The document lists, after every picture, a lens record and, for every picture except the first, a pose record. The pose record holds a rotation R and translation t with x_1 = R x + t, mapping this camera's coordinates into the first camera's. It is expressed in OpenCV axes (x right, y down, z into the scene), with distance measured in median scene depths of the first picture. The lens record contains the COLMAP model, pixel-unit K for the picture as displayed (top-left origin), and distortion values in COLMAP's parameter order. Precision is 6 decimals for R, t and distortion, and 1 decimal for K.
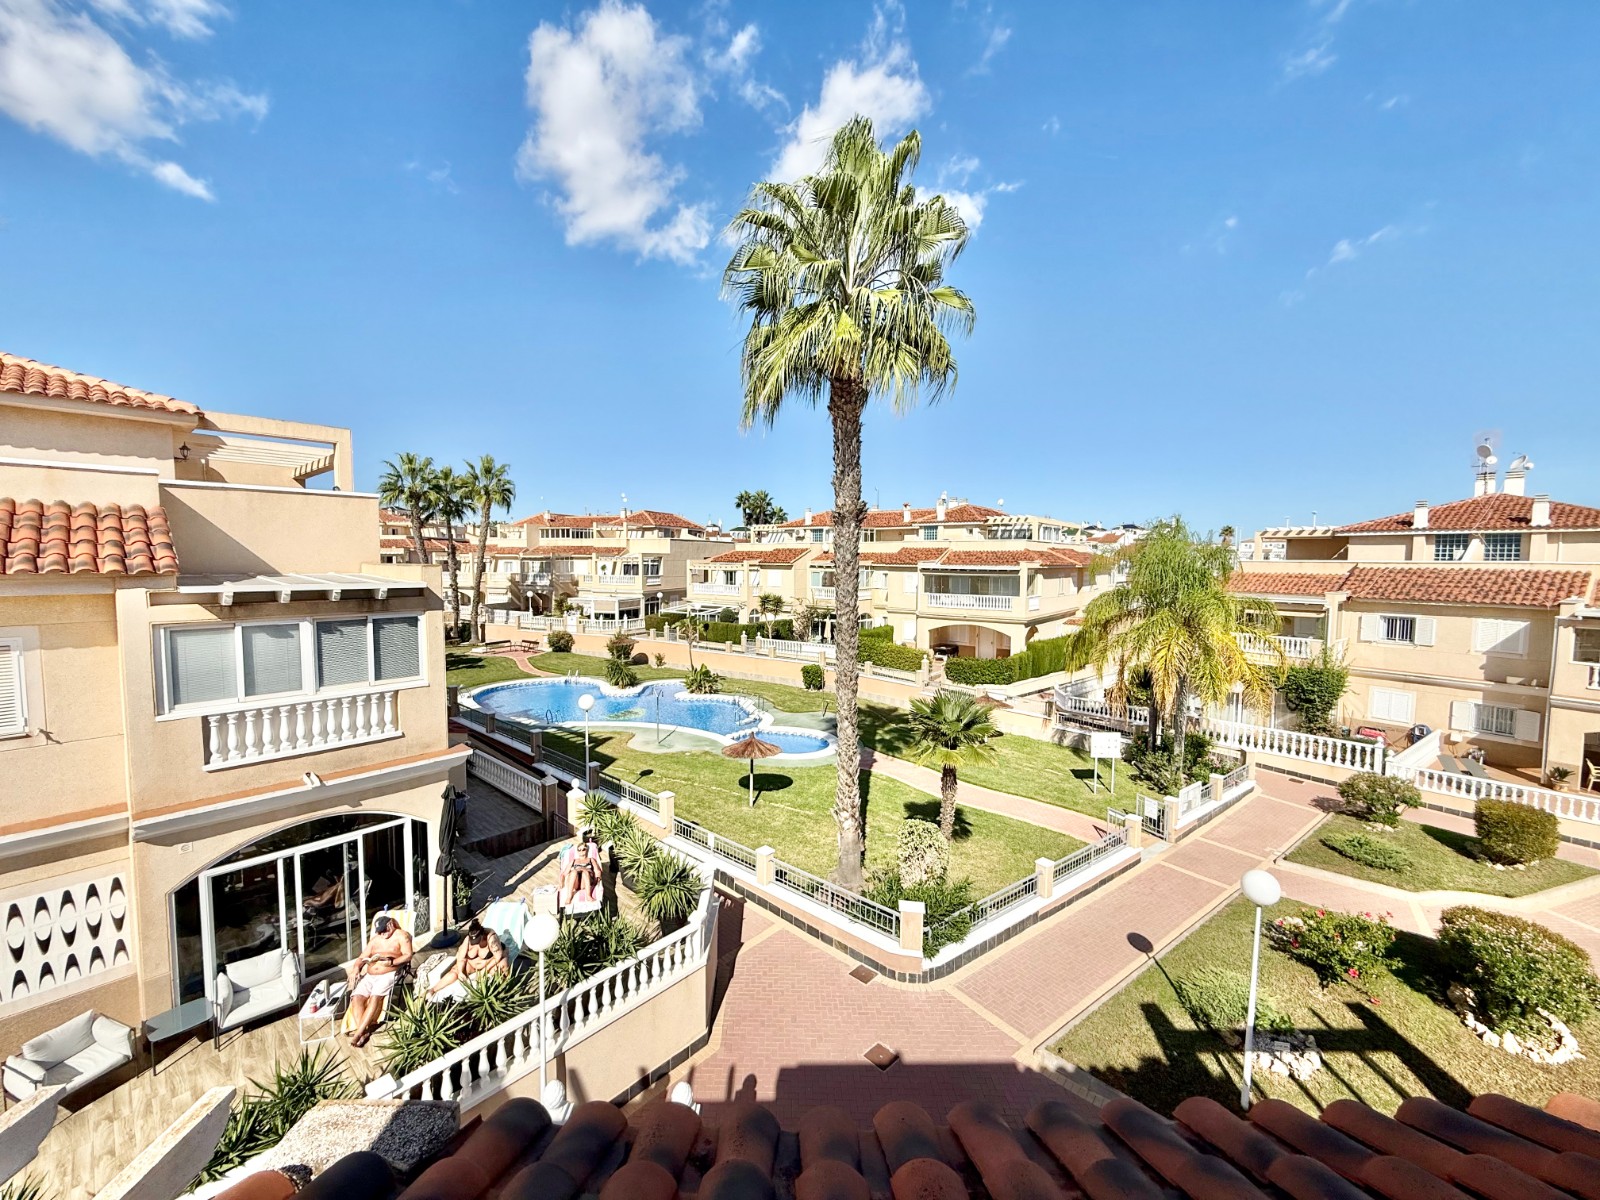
lens RADIAL K [[640.3, 0, 798.7], [0, 640.3, 601.8], [0, 0, 1]] dist [-0.002950, 0.000499]
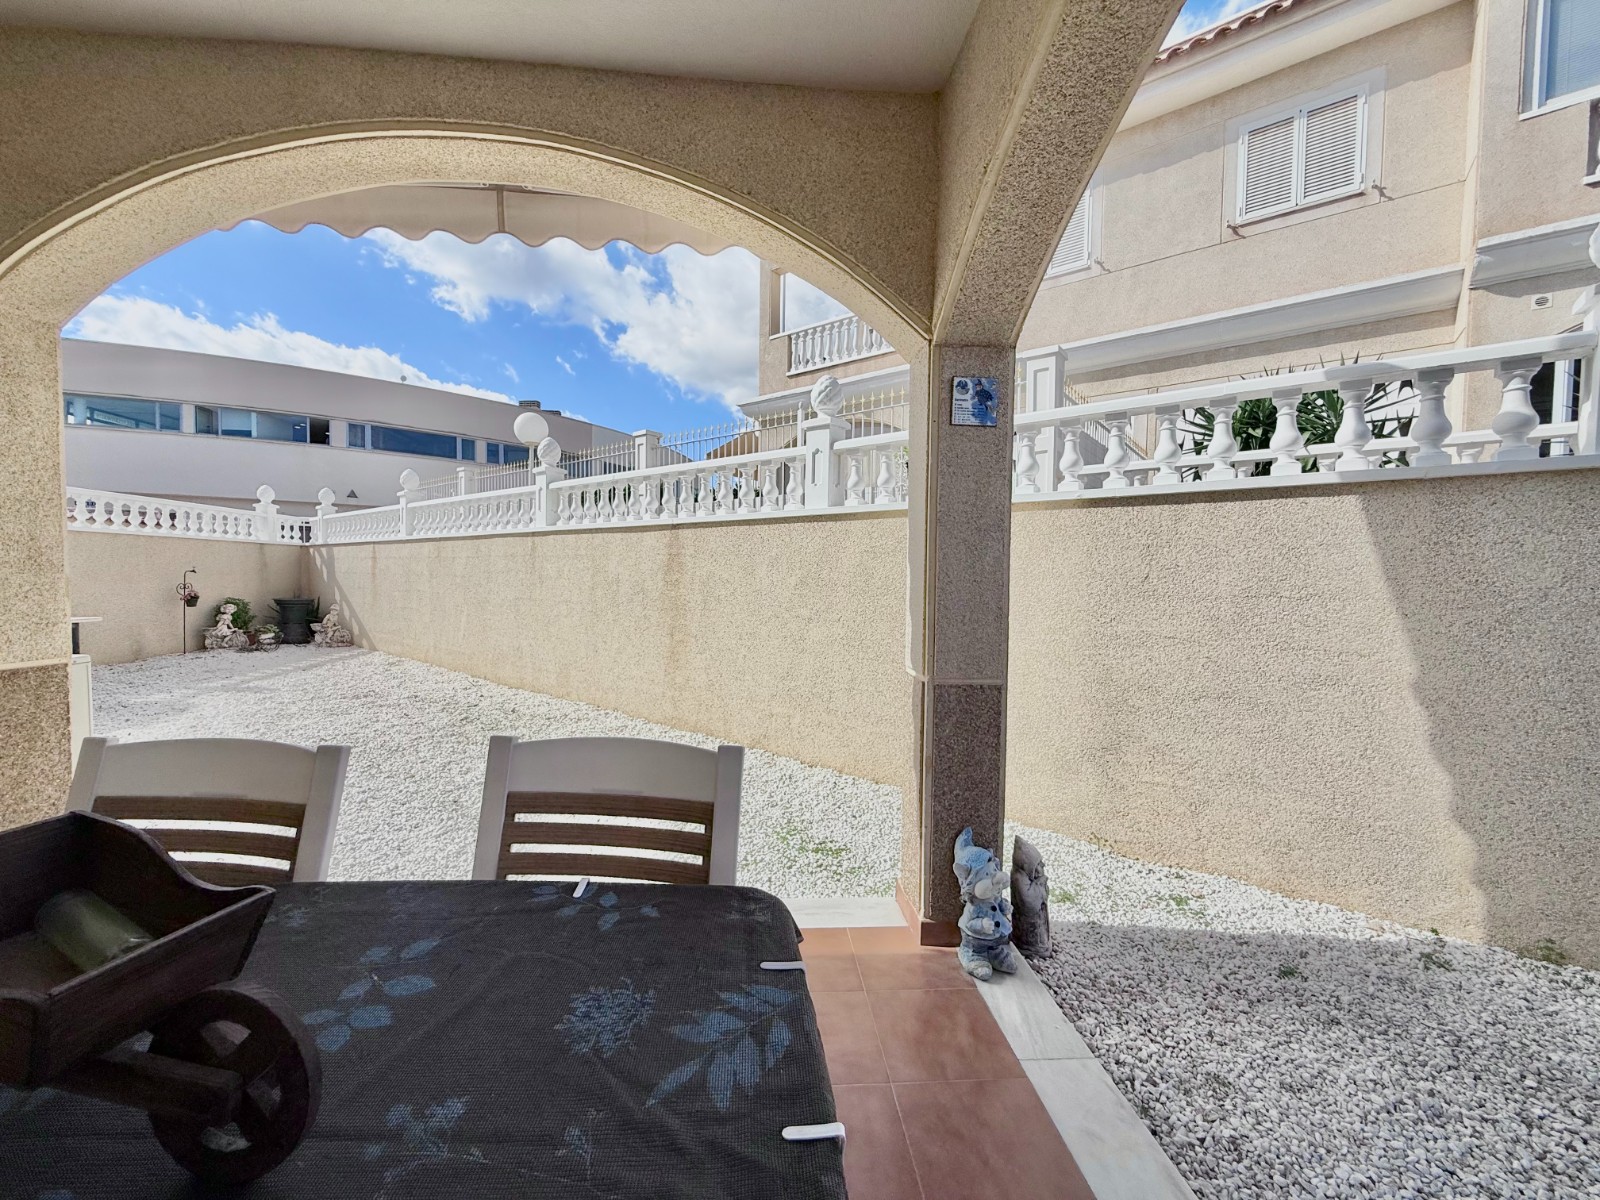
lens RADIAL K [[640.3, 0, 790.9], [0, 640.3, 599.5], [0, 0, 1]] dist [-0.002950, 0.000499]
pose [[0.040425, 0.032473, -0.998655, -0.051644], [-0.079972, 0.996370, 0.029161, 0.140326], [0.995977, 0.078685, 0.042875, 0.031728]]
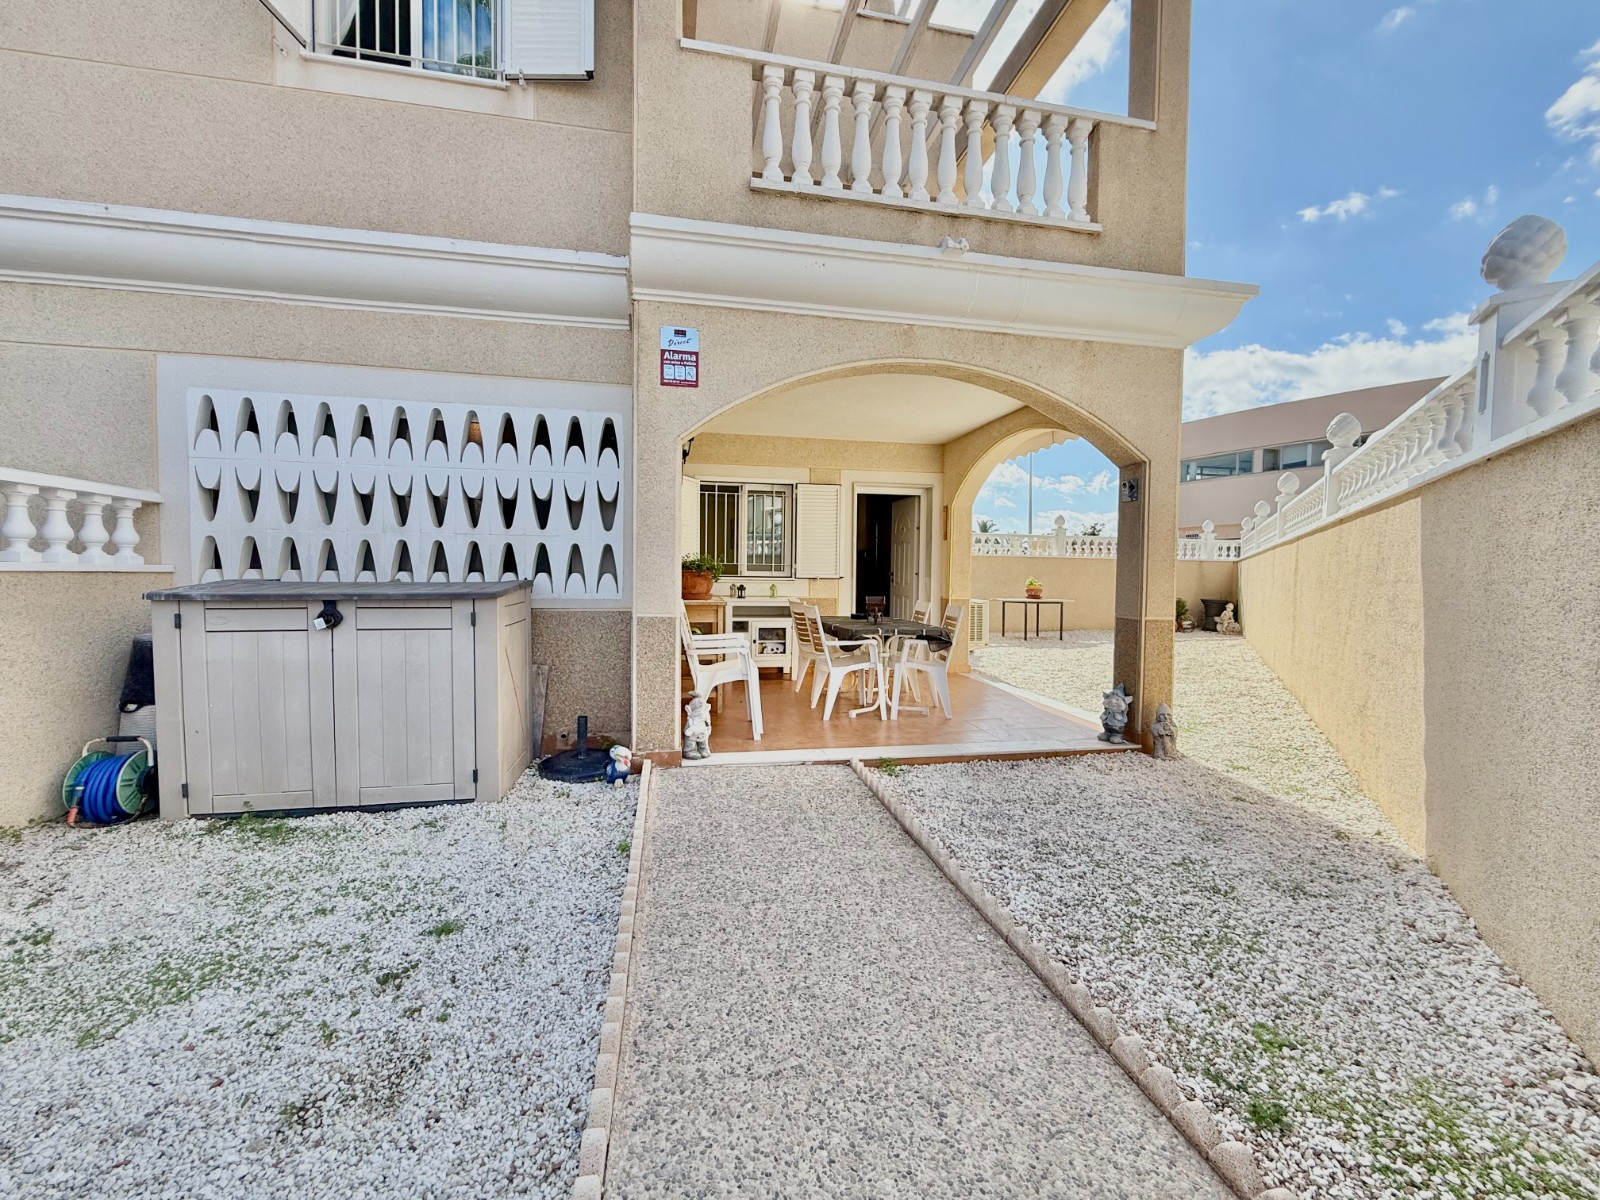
lens RADIAL K [[640.3, 0, 793.1], [0, 640.3, 601.3], [0, 0, 1]] dist [-0.002950, 0.000499]
pose [[-0.987563, -0.011334, -0.156814, -0.029510], [-0.027831, 0.994250, 0.103406, 0.135118], [0.154741, 0.106484, -0.982200, 0.136022]]
